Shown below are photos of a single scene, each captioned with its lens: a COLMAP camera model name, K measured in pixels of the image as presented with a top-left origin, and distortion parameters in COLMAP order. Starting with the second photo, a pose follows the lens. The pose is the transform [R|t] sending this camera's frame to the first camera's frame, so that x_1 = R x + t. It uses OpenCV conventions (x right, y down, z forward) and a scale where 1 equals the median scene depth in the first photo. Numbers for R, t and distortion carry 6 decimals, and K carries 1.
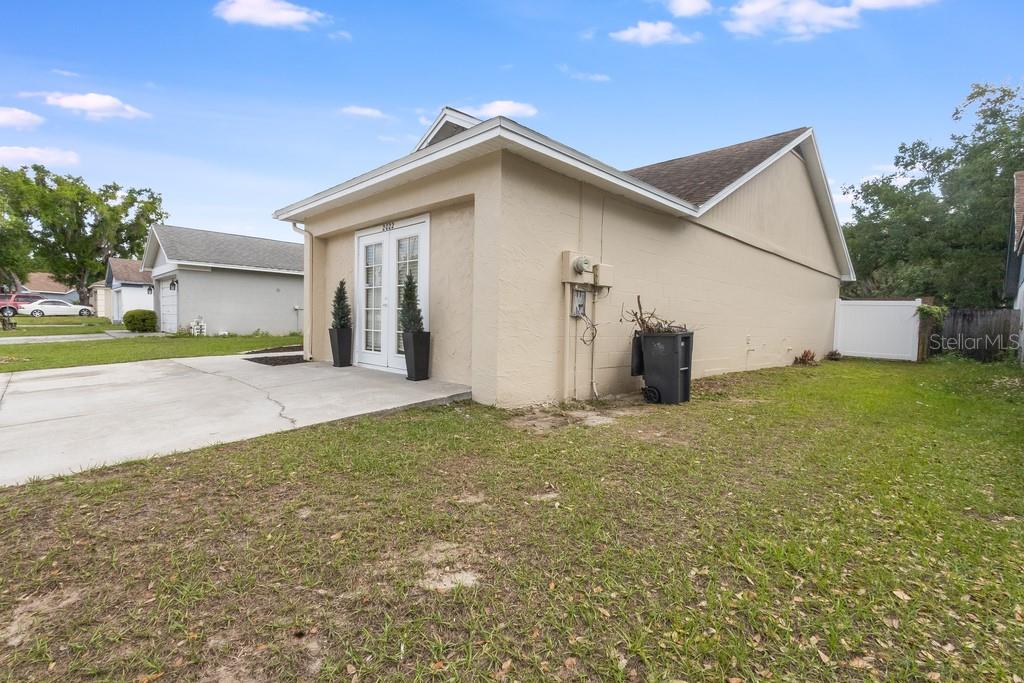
lens RADIAL K [[457.0, 0, 512.0], [0, 457.0, 341.5], [0, 0, 1]] dist [0.000297, 0.000147]
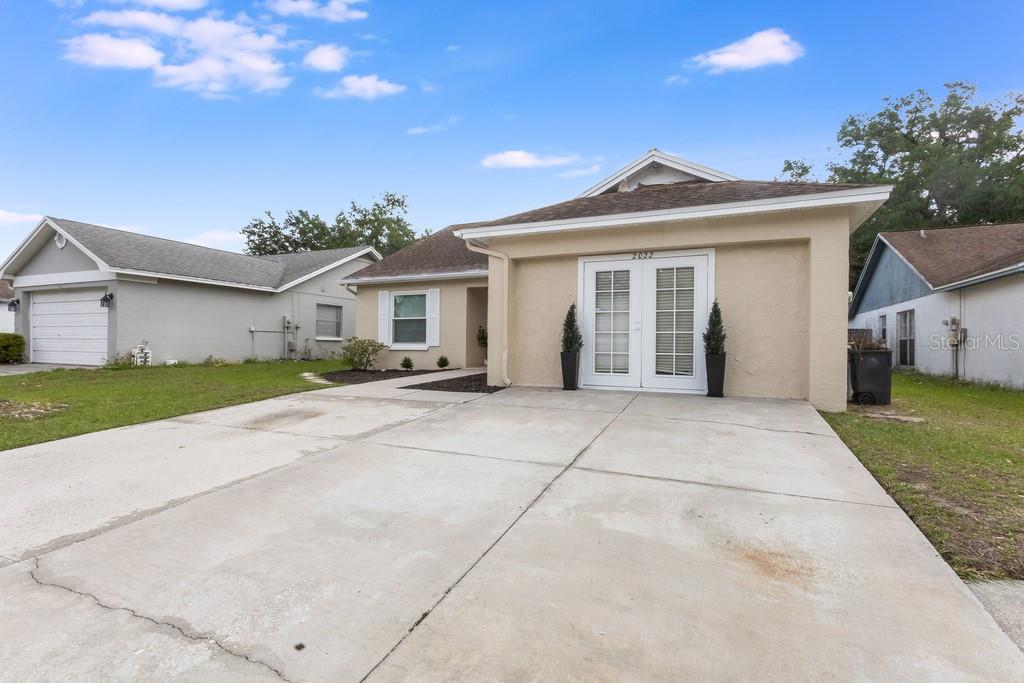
lens RADIAL K [[466.3, 0, 512.0], [0, 466.3, 341.5], [0, 0, 1]] dist [0.003809, 0.000483]
pose [[0.936379, -0.013373, 0.350736, -0.794465], [0.028023, 0.998932, -0.036726, -0.016168], [-0.349871, 0.044219, 0.935754, 0.080830]]
